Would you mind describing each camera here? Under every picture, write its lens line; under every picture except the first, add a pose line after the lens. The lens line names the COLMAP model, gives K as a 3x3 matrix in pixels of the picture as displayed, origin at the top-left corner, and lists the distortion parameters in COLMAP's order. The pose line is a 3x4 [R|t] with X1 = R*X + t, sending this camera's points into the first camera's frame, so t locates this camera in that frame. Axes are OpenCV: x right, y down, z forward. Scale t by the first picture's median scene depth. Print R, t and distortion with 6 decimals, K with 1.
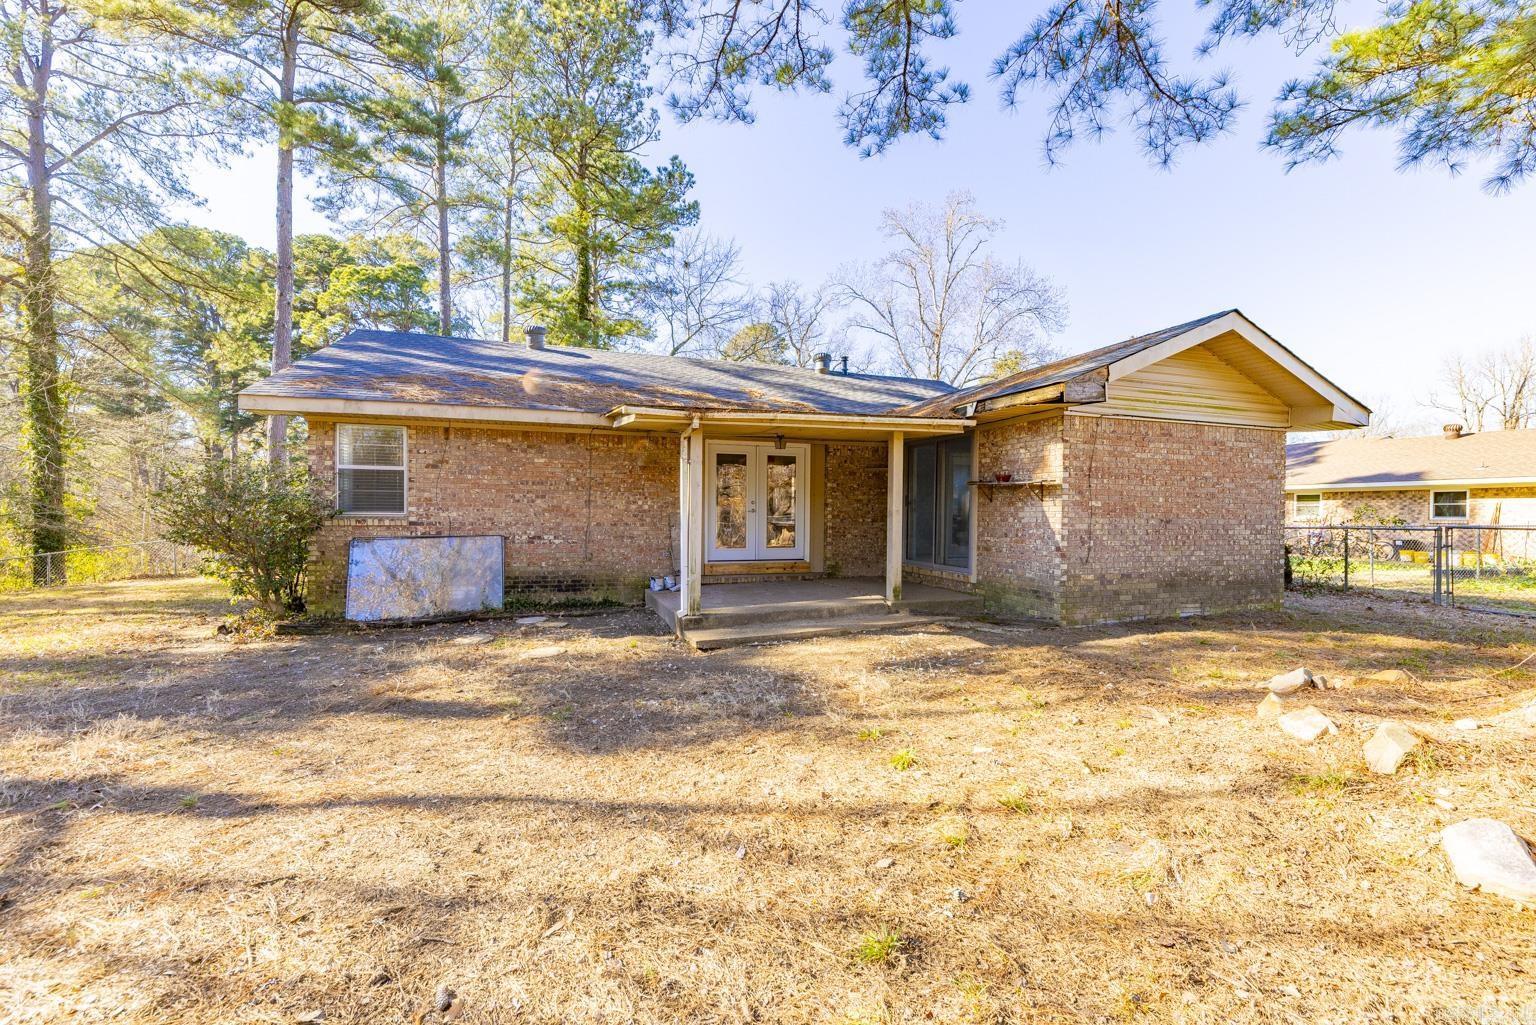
lens RADIAL K [[653.2, 0, 772.0], [0, 653.2, 511.9], [0, 0, 1]] dist [0.007367, -0.002331]
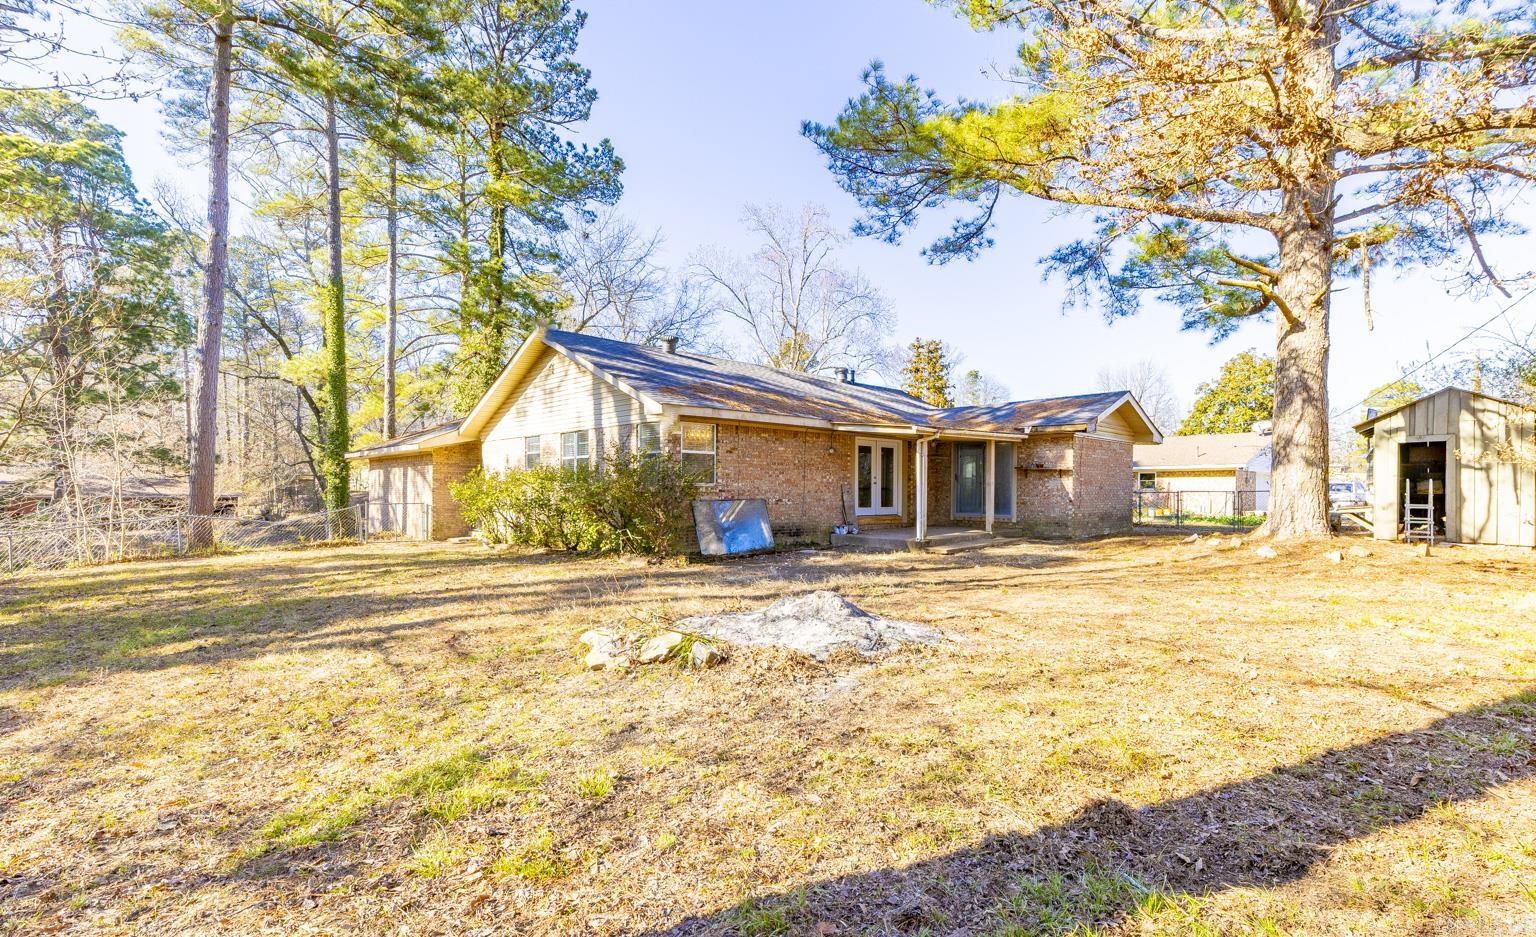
lens RADIAL K [[935.0, 0, 764.1], [0, 935.0, 472.1], [0, 0, 1]] dist [-0.000187, -0.000193]
pose [[0.864101, 0.007843, 0.503257, -1.533096], [0.003798, 0.999748, -0.022102, 0.022551], [-0.503304, 0.021010, 0.863854, -0.866022]]
